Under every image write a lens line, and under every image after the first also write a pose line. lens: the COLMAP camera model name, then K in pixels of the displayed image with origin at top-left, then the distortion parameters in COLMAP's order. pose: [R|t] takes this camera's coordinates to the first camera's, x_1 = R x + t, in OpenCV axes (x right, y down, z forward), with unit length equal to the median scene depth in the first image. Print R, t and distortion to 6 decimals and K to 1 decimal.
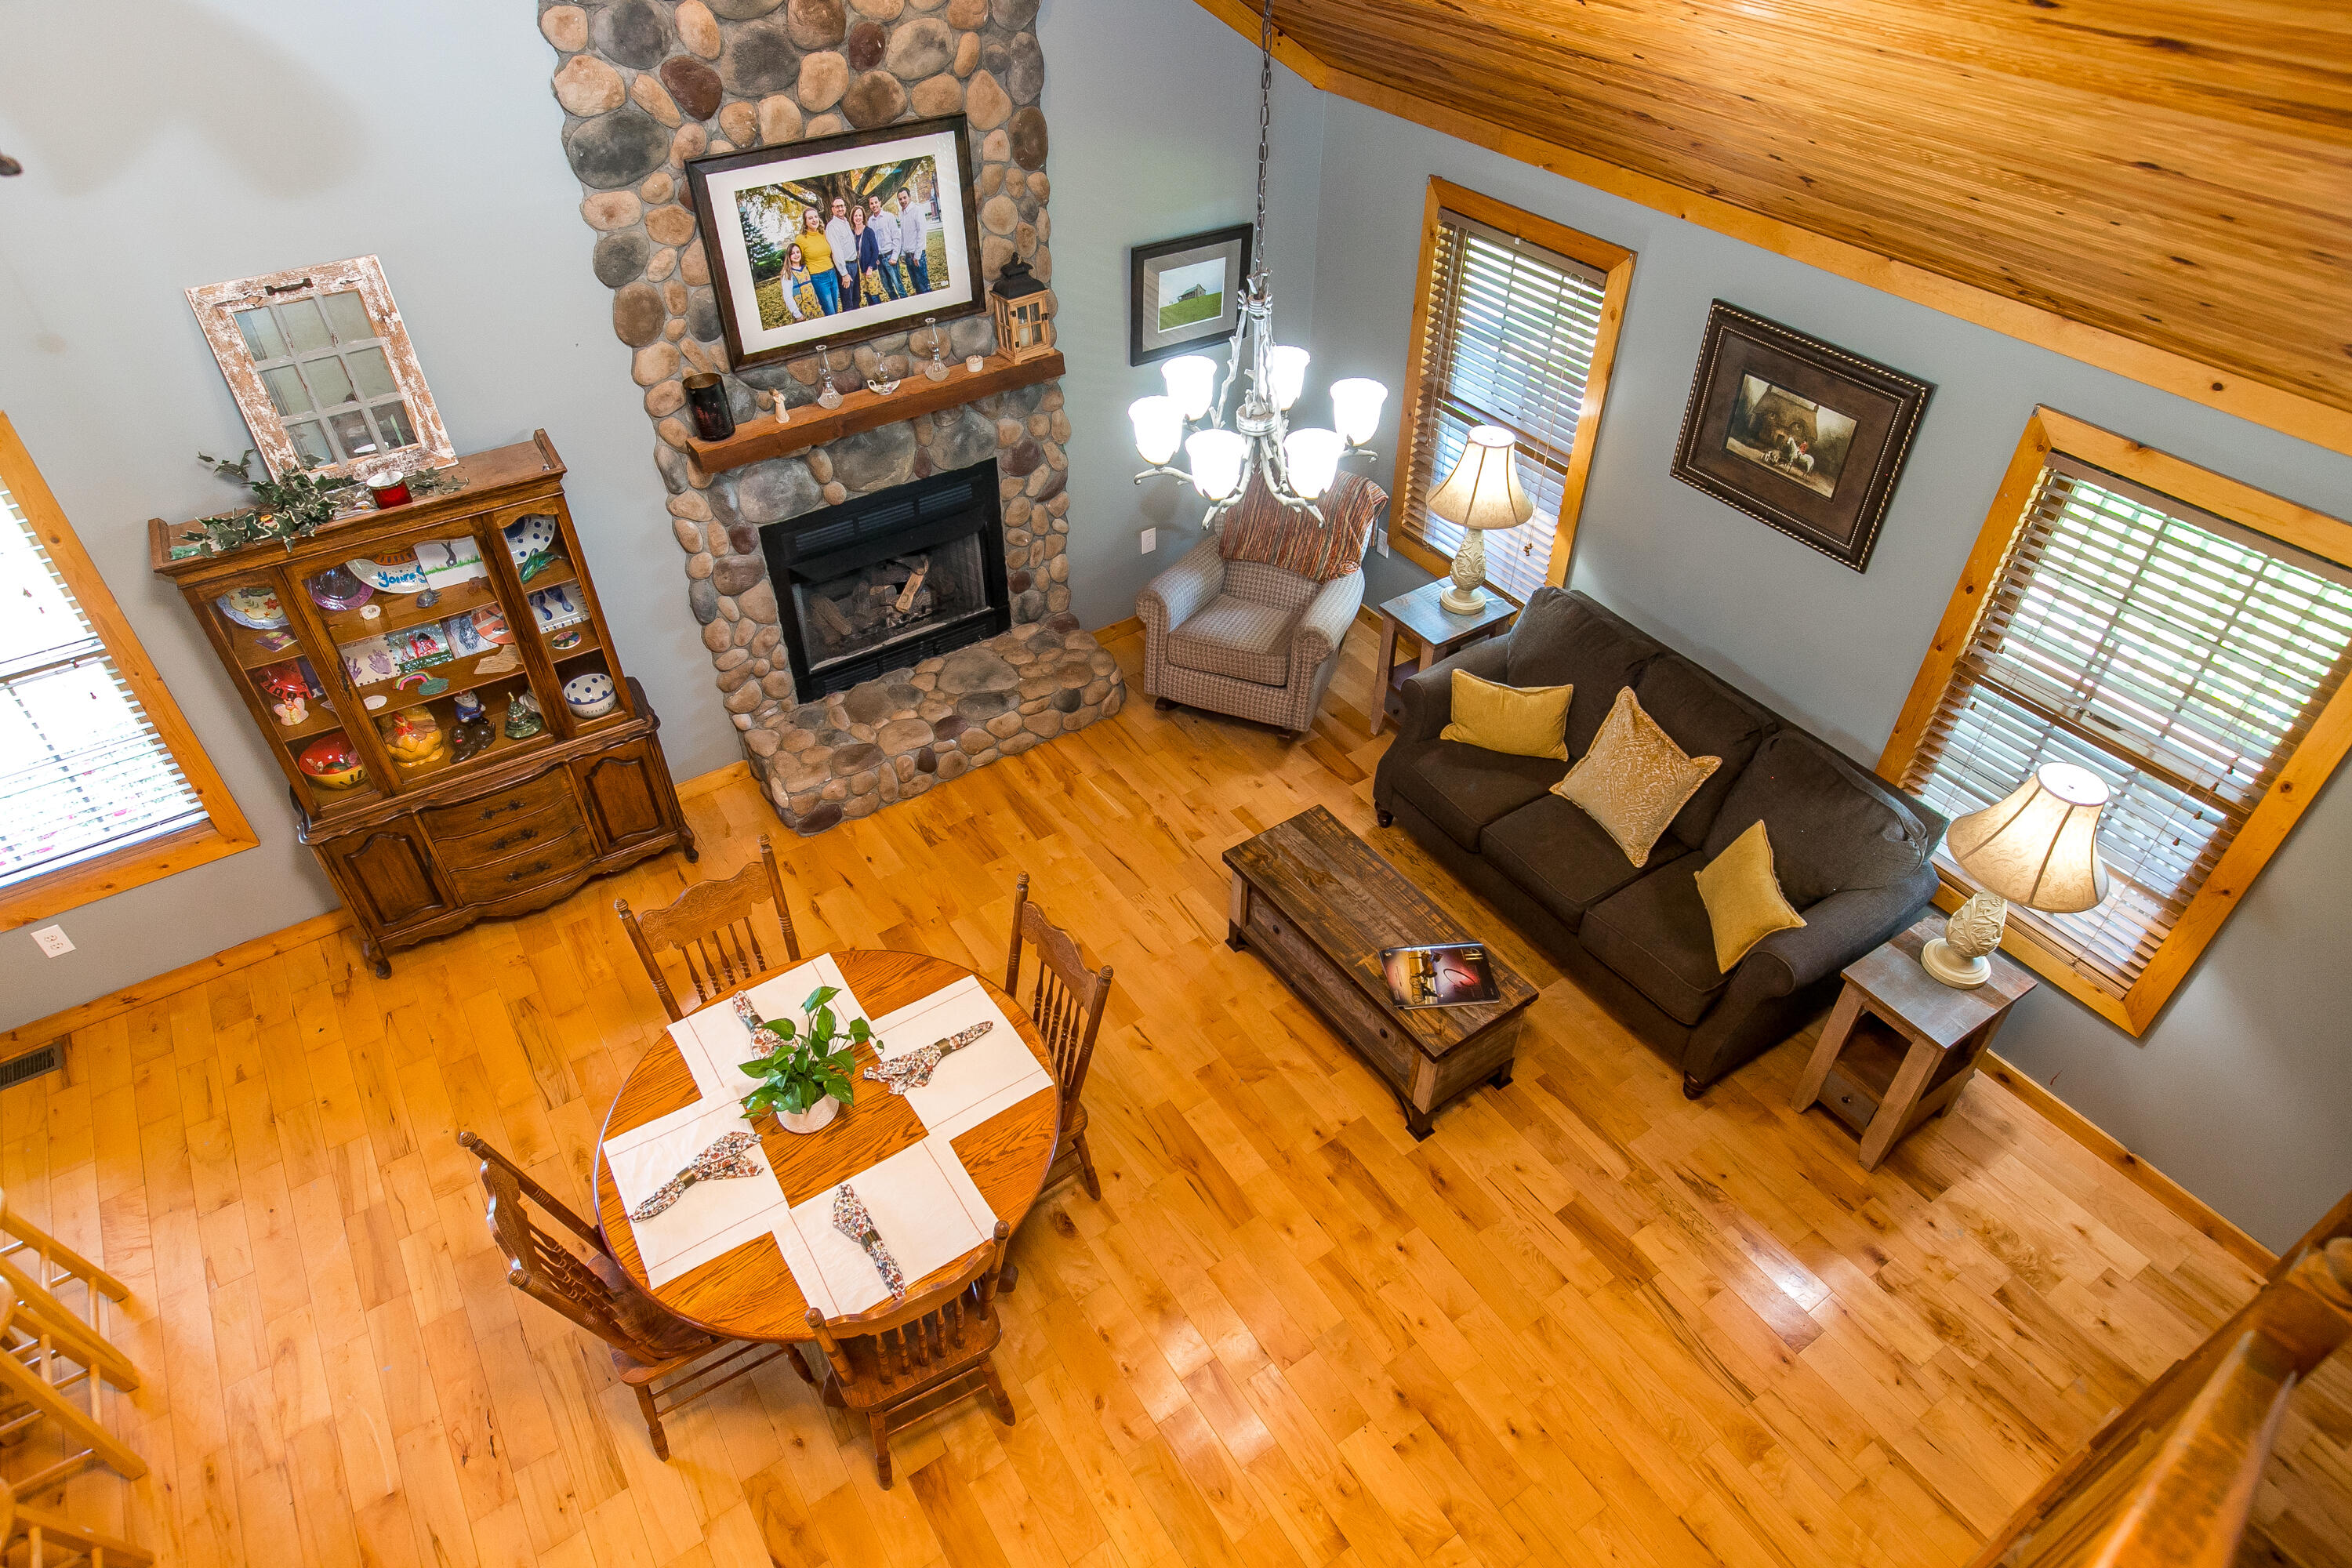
lens RADIAL K [[1353.4, 0, 1176.0], [0, 1353.4, 784.0], [0, 0, 1]] dist [0.002151, 0.000827]
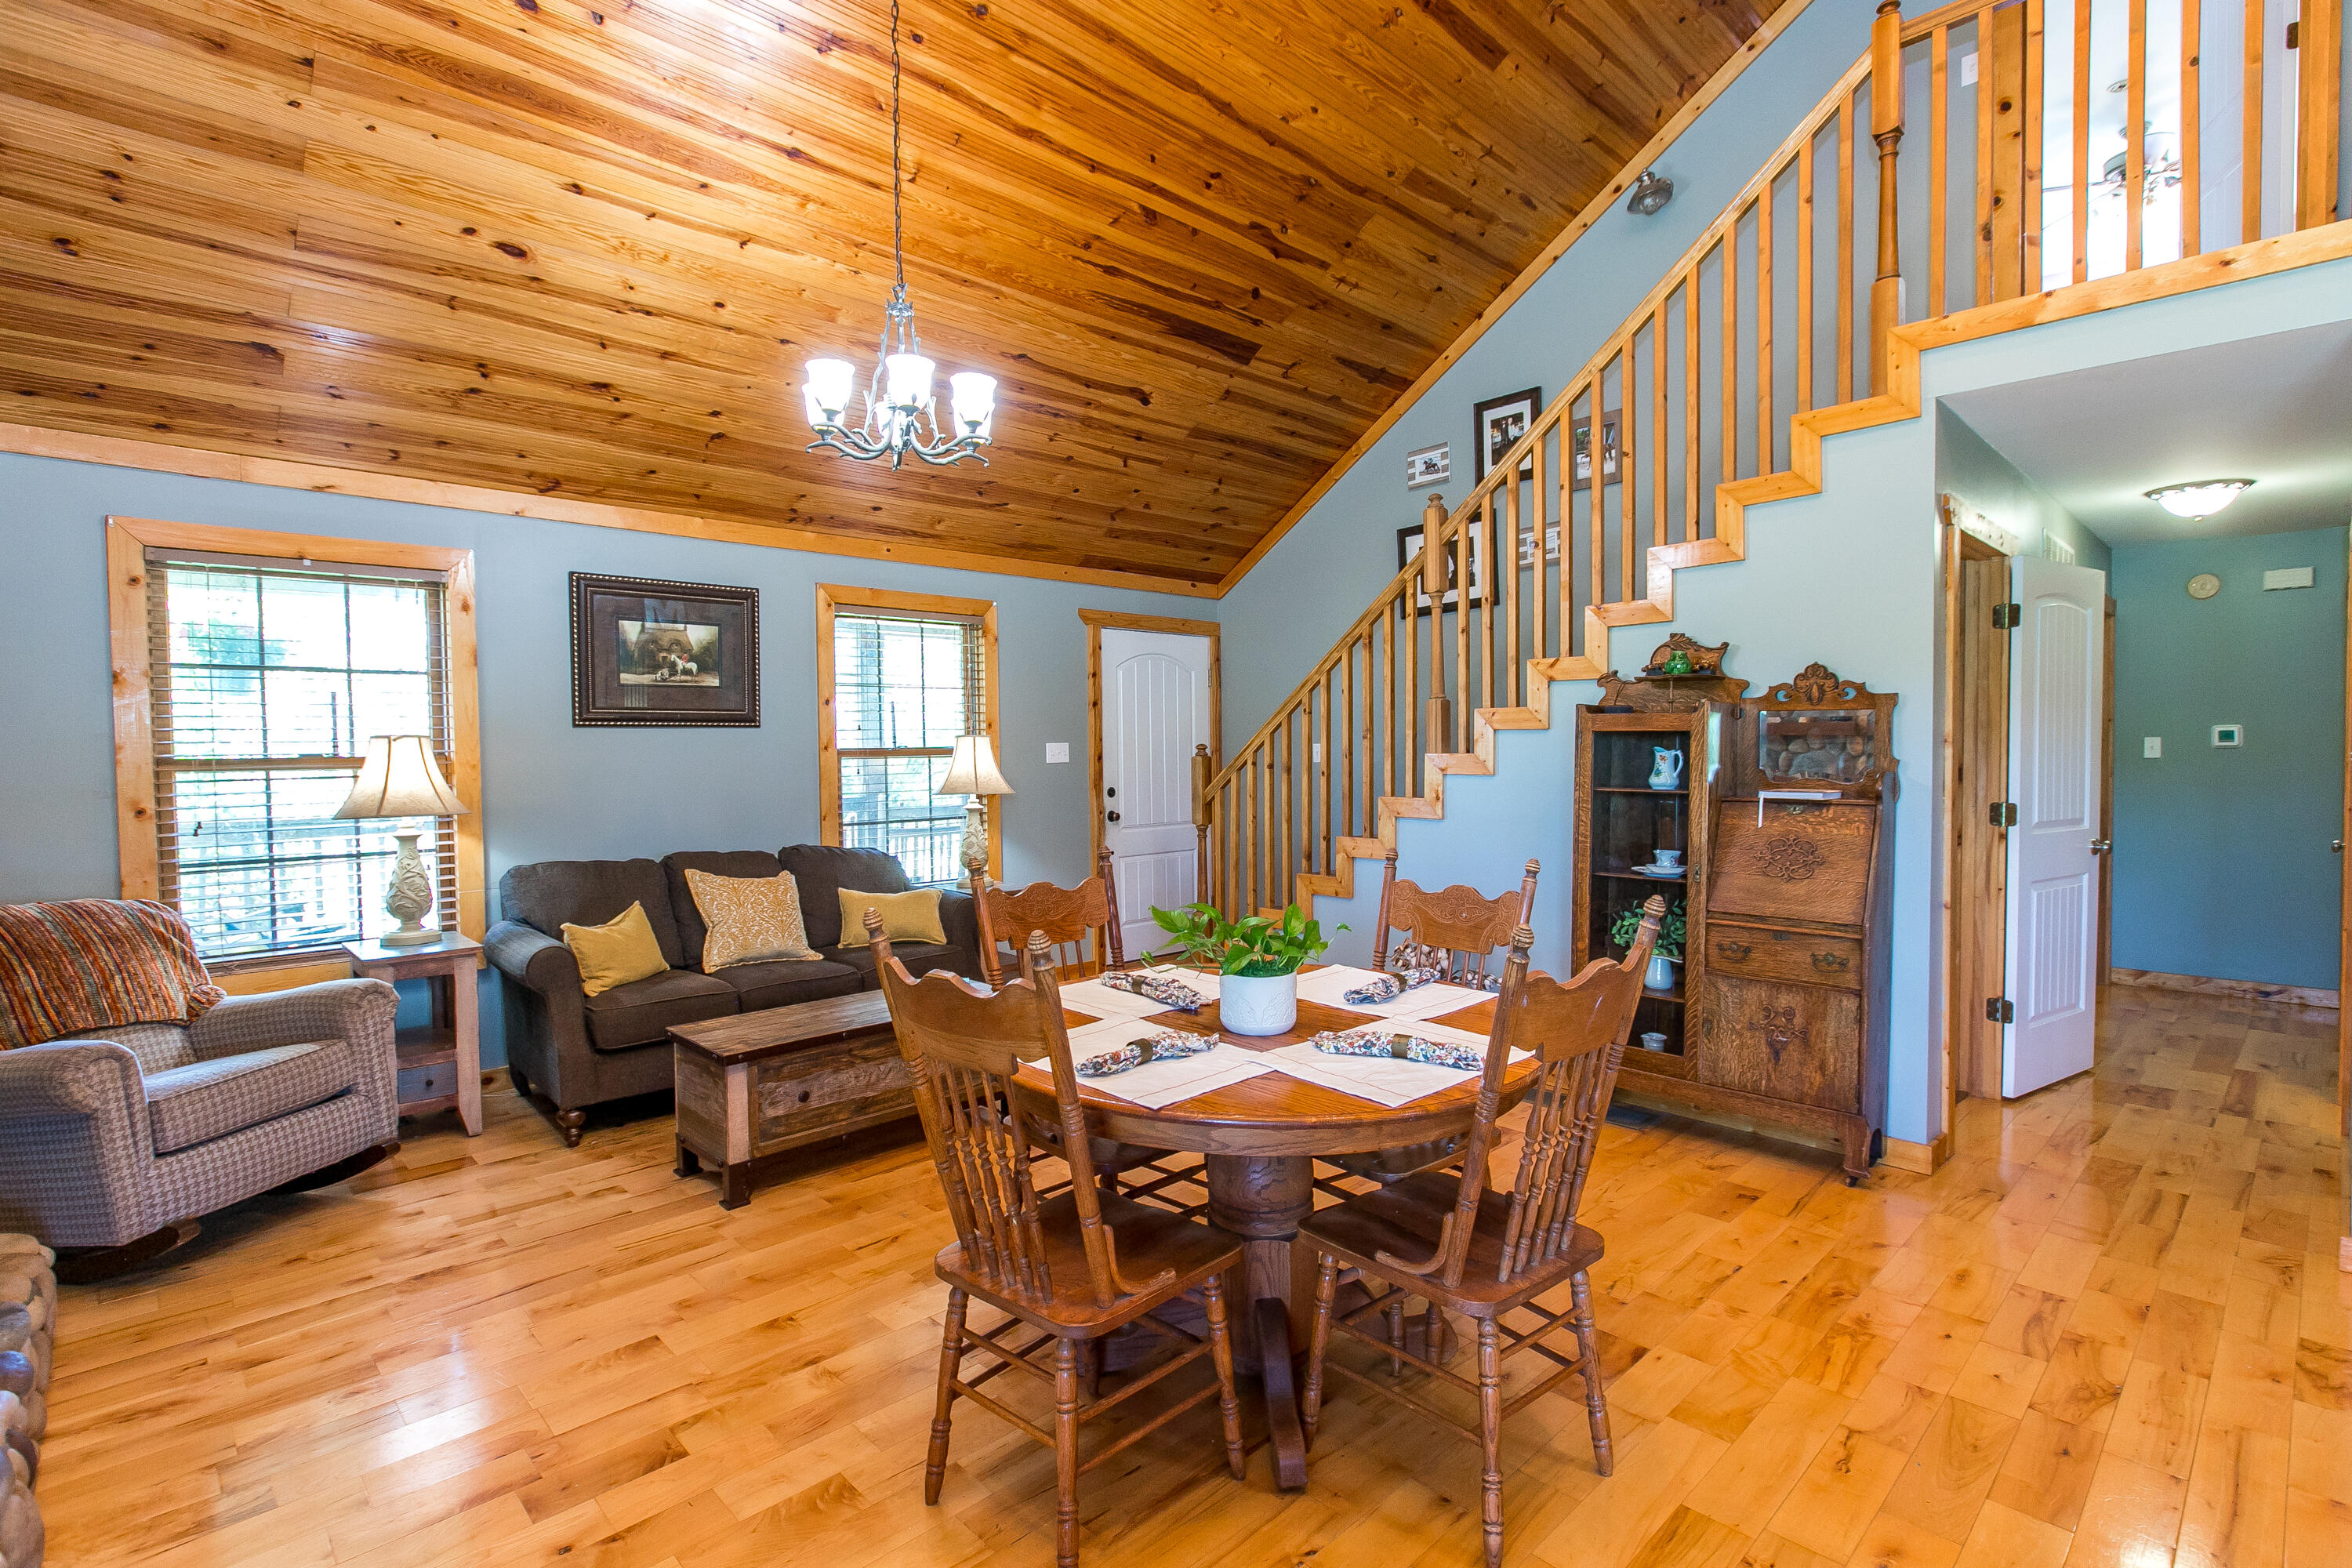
lens RADIAL K [[1112.7, 0, 1176.0], [0, 1112.7, 784.0], [0, 0, 1]] dist [-0.000762, -0.000016]
pose [[-0.177704, -0.031808, 0.983570, -0.680593], [0.651757, 0.745045, 0.141849, 0.010498], [-0.737316, 0.666255, -0.111666, 0.771733]]
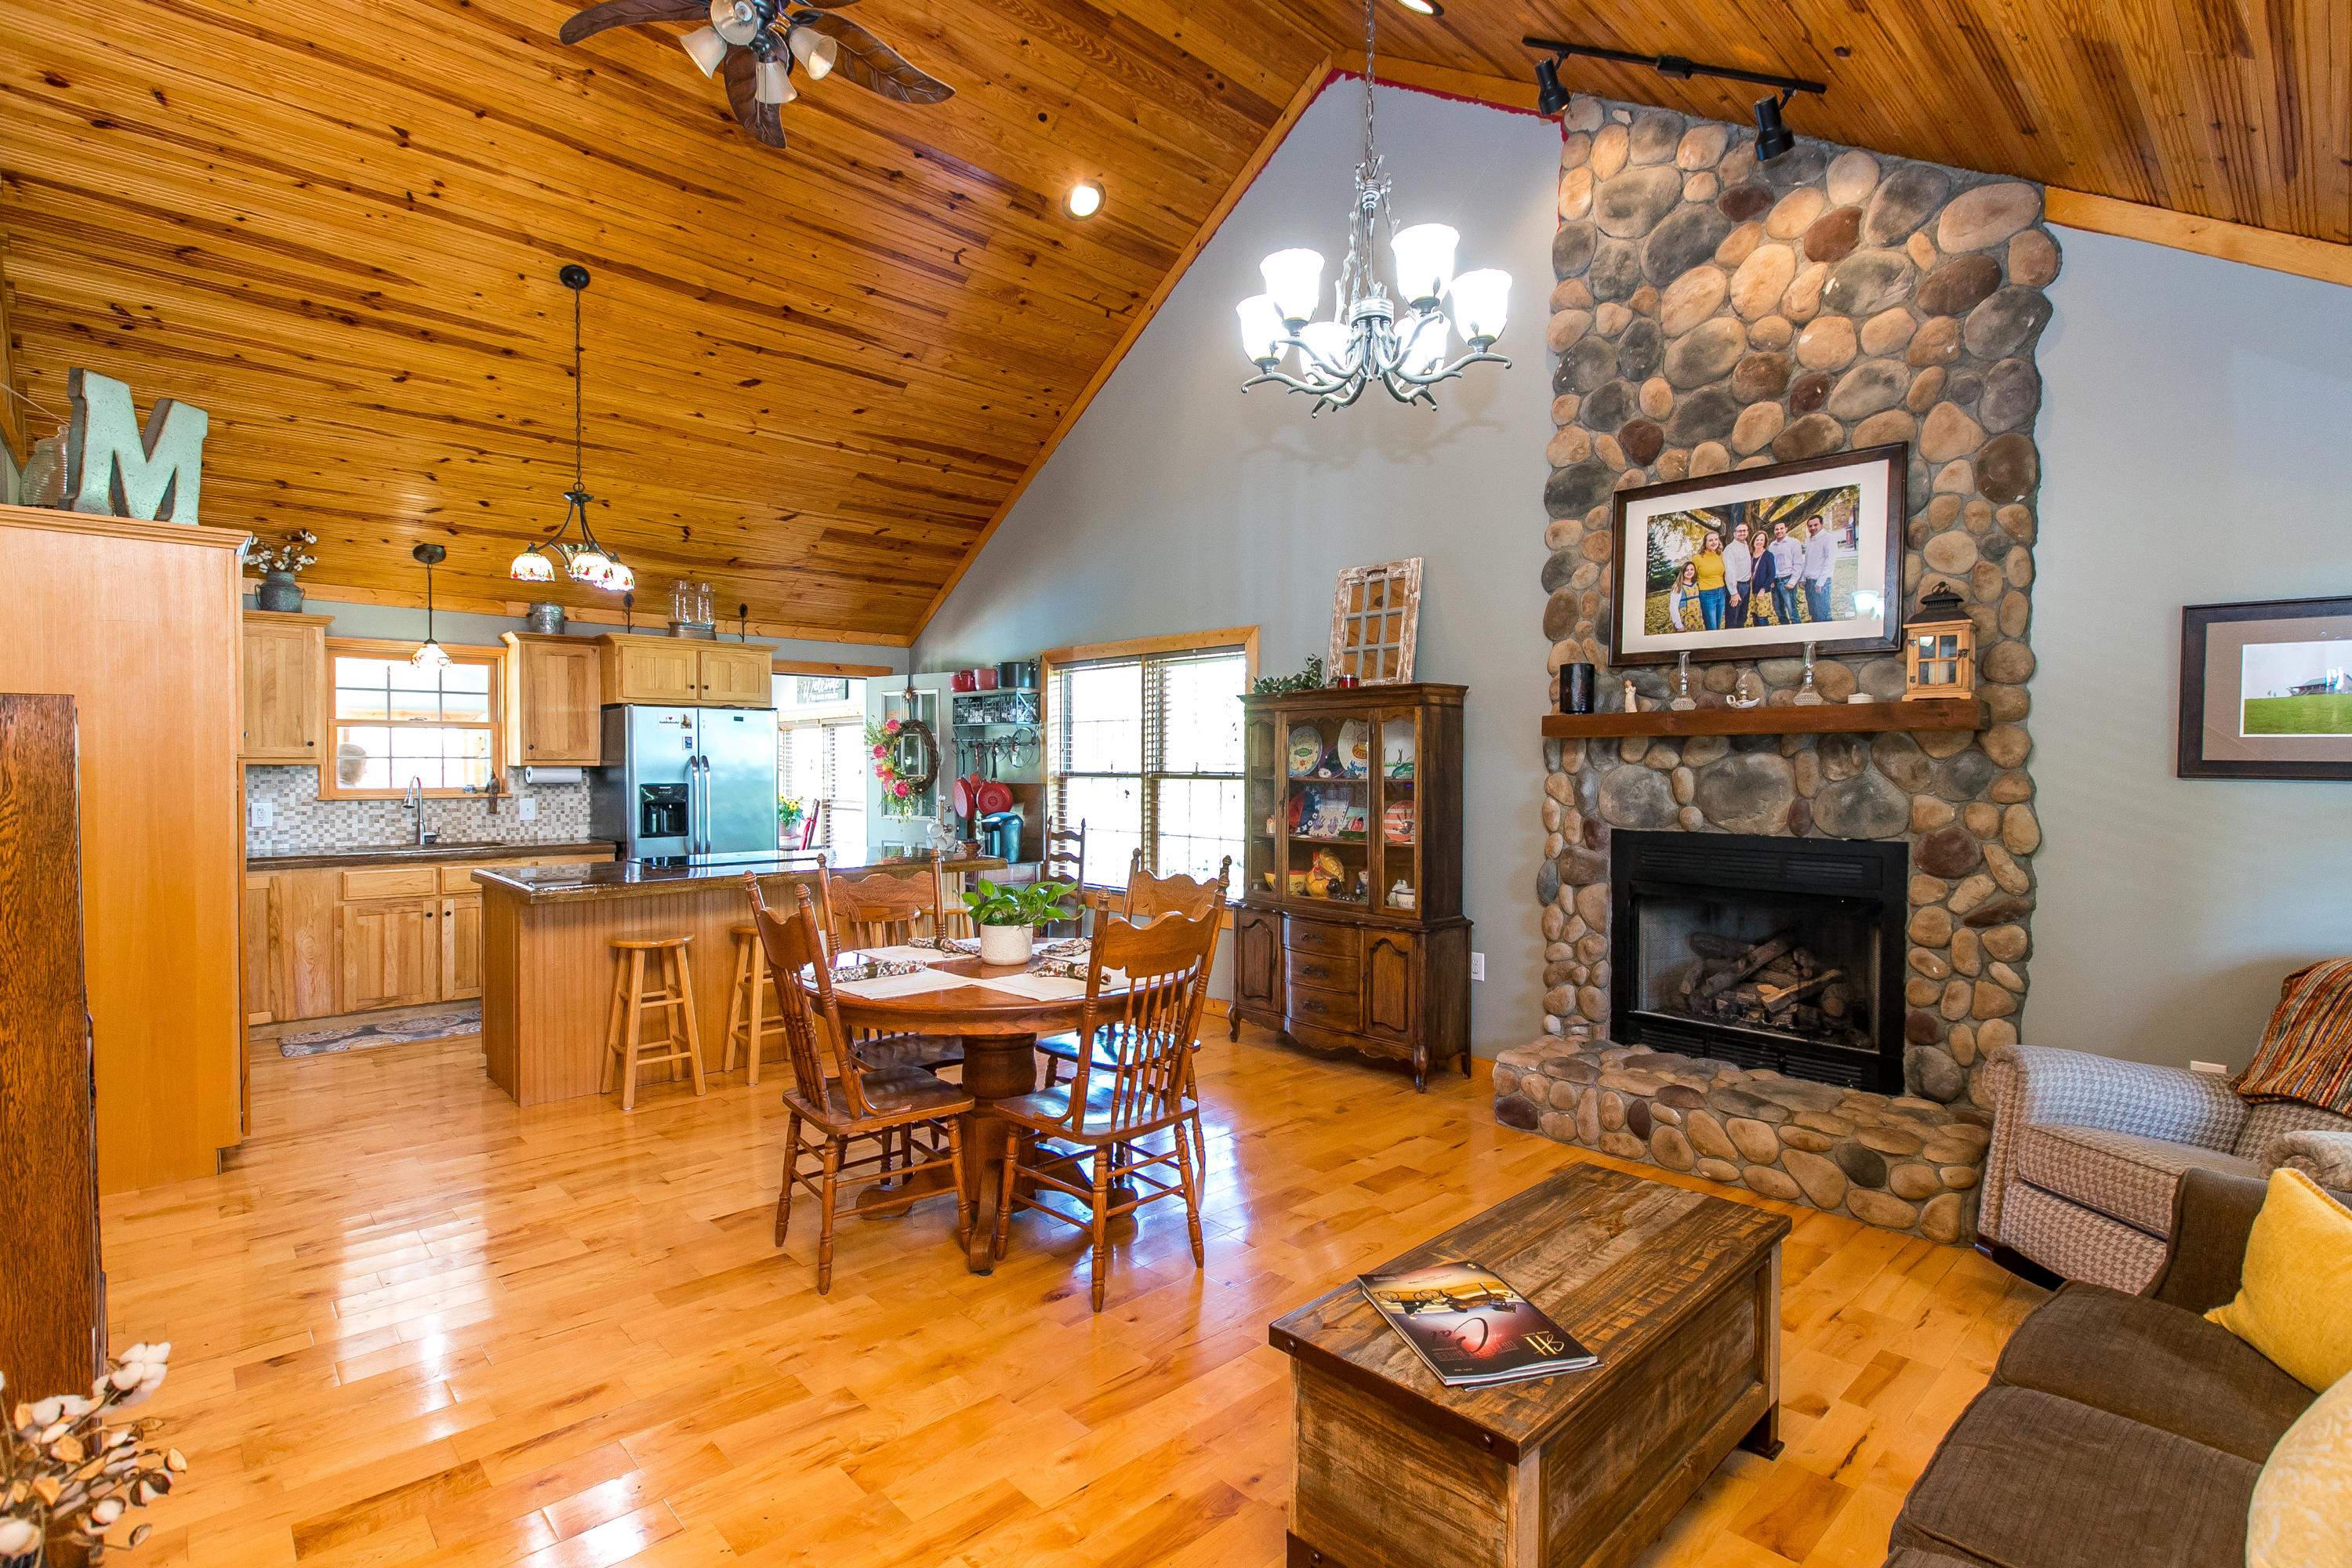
lens RADIAL K [[1112.7, 0, 1176.0], [0, 1112.7, 784.0], [0, 0, 1]] dist [-0.000762, -0.000016]
pose [[0.160427, 0.019952, -0.986846, 0.537382], [-0.648369, 0.755974, -0.090118, 0.089433], [0.744232, 0.654297, 0.134215, 0.669648]]
